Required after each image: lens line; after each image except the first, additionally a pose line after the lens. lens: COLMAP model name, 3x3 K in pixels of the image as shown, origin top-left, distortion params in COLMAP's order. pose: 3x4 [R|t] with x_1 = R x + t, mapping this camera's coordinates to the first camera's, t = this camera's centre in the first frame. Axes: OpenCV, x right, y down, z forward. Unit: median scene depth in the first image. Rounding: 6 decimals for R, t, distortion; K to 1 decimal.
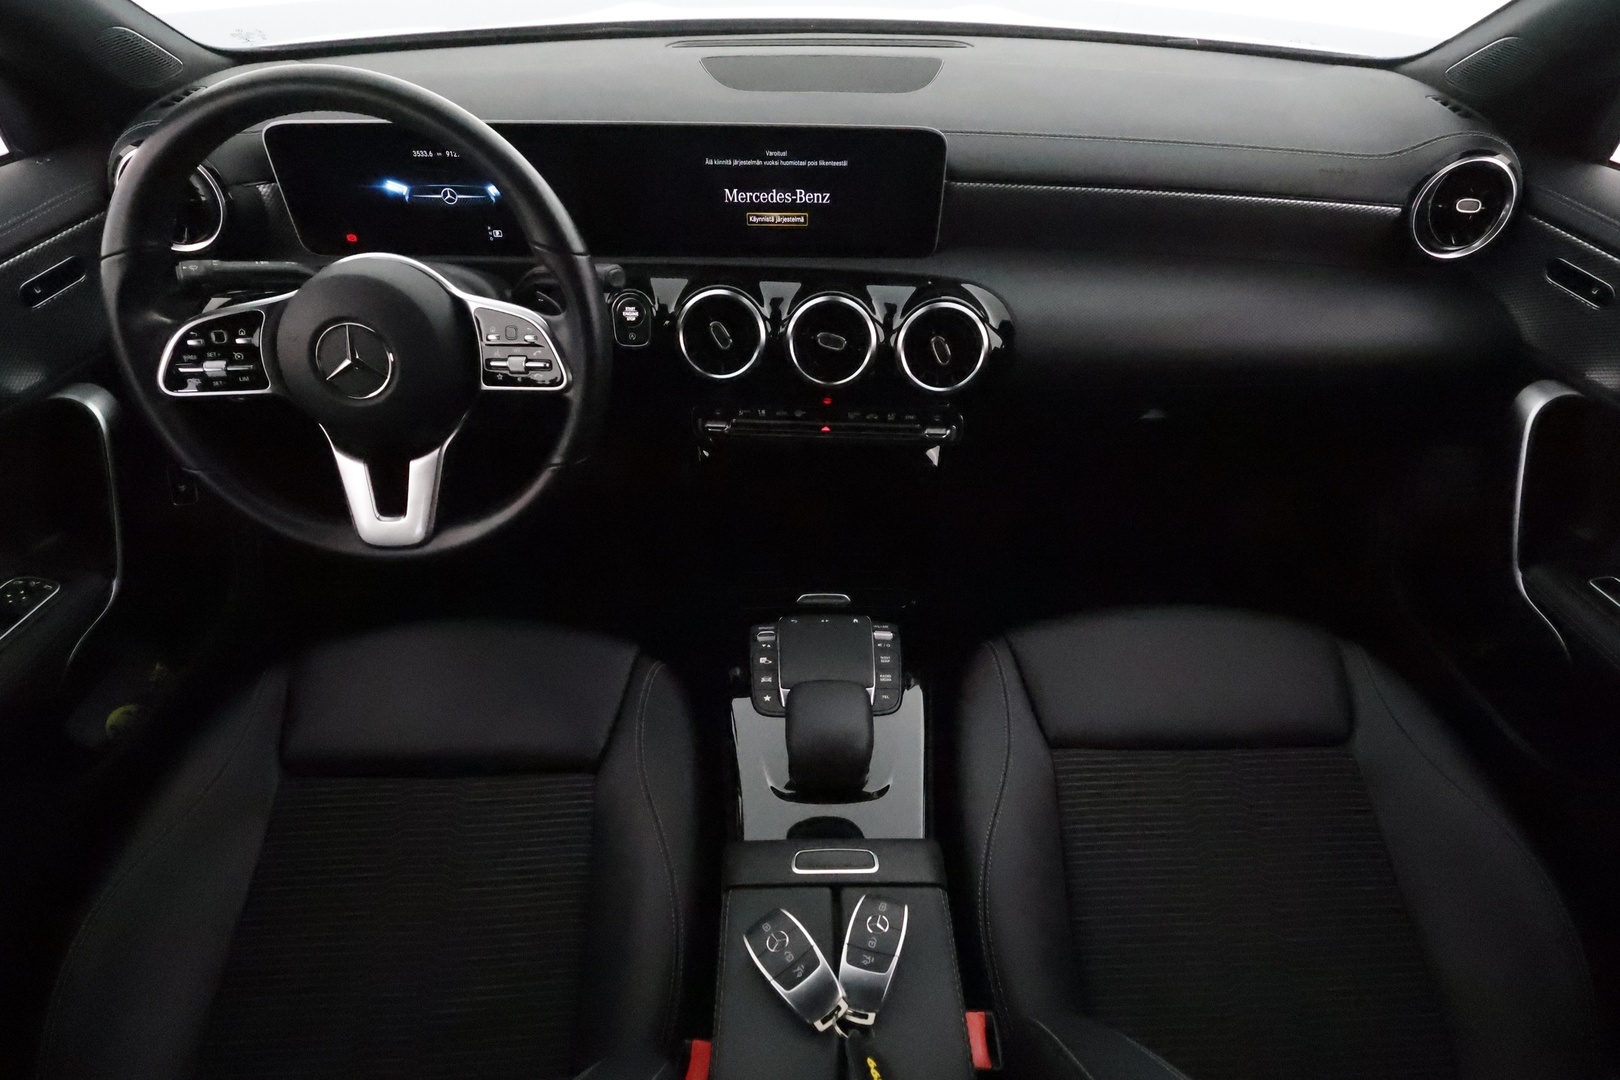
lens RADIAL K [[867.1, 0, 819.6], [0, 867.1, 544.2], [0, 0, 1]] dist [-0.003765, 0.000318]
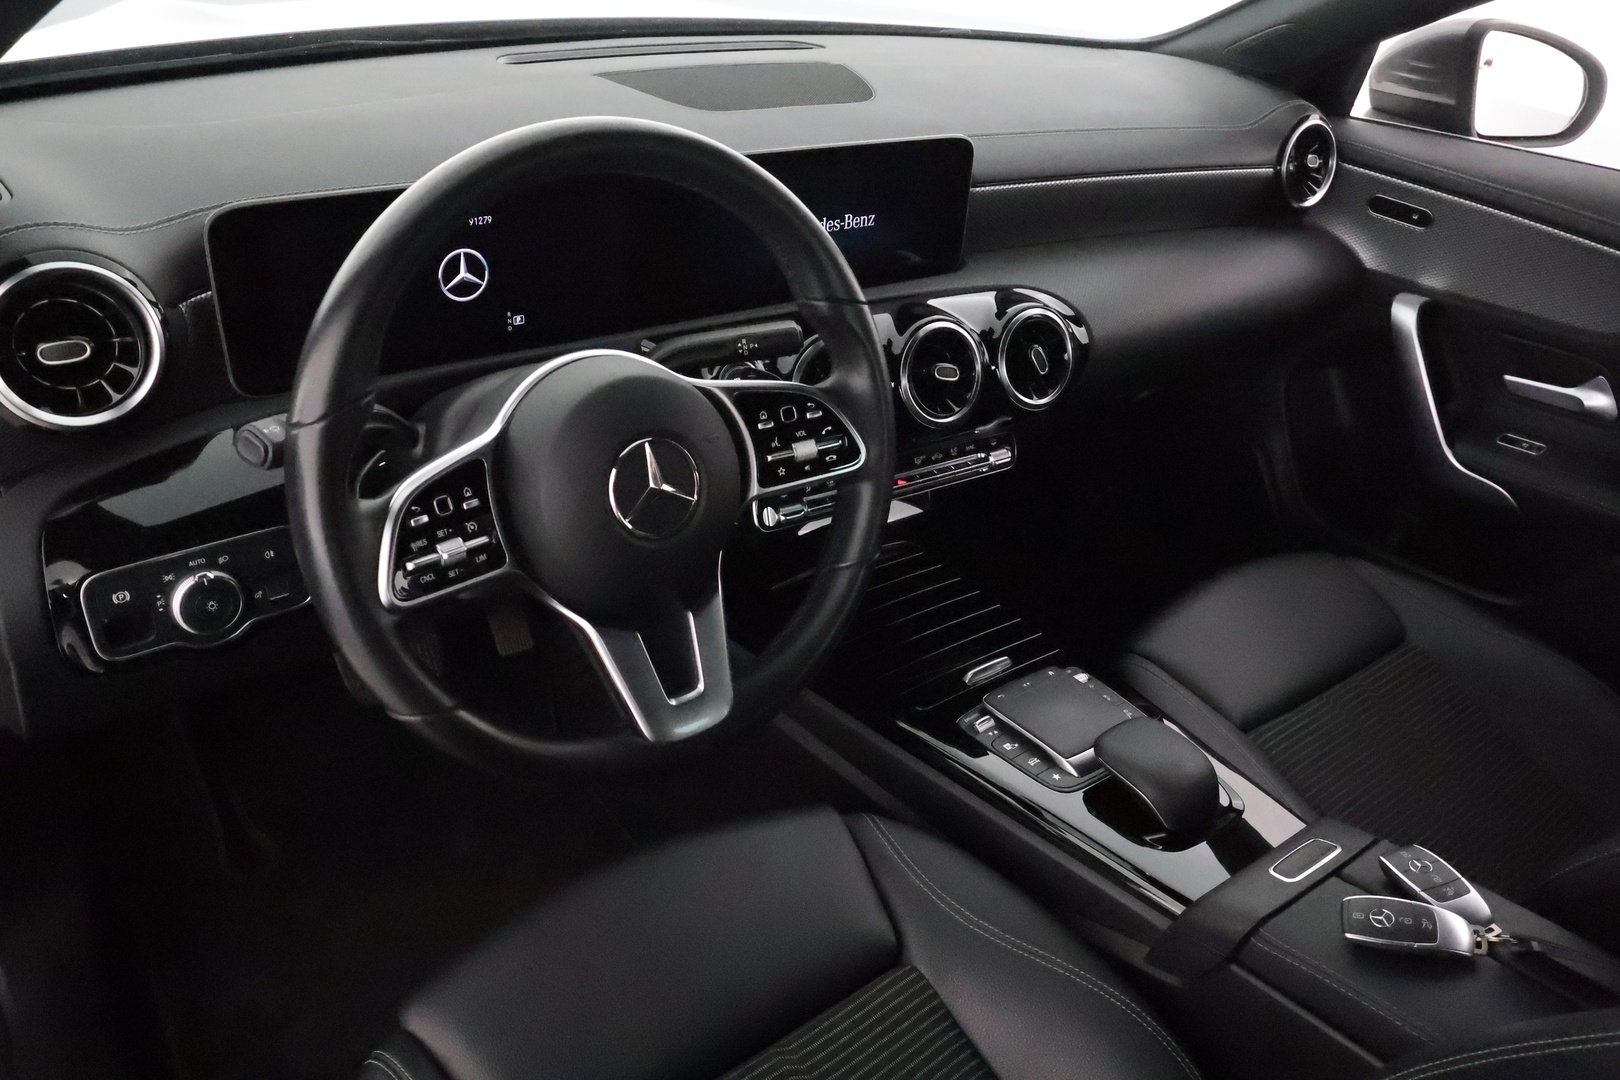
lens RADIAL K [[1285.2, 0, 812.2], [0, 1285.2, 546.1], [0, 0, 1]] dist [-0.002773, 0.005445]
pose [[0.796941, -0.254549, 0.547805, -0.848223], [0.323243, 0.945816, -0.030757, -0.071369], [-0.510294, 0.201585, 0.836041, 0.018467]]
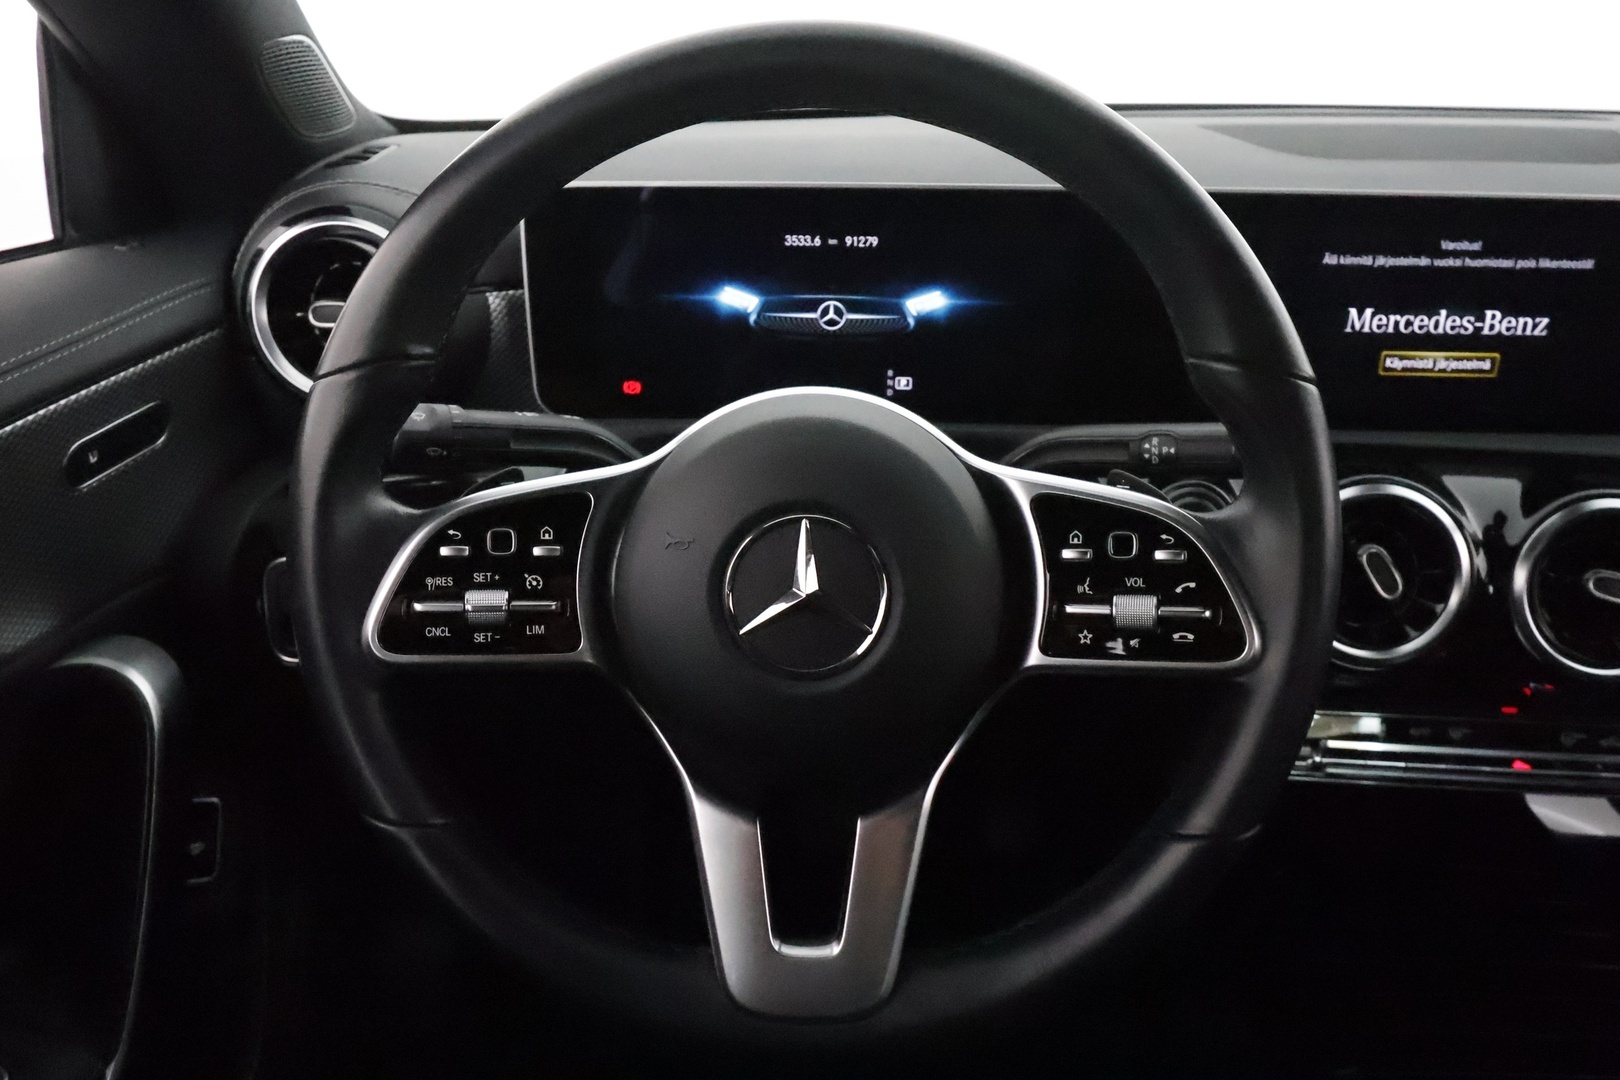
lens RADIAL K [[1285.2, 0, 807.9], [0, 1285.2, 543.1], [0, 0, 1]] dist [-0.002773, 0.005445]
pose [[0.998617, 0.017951, -0.049412, -0.407304], [-0.031438, 0.957232, -0.287609, -0.033844], [0.042136, 0.288764, 0.956473, 0.275087]]
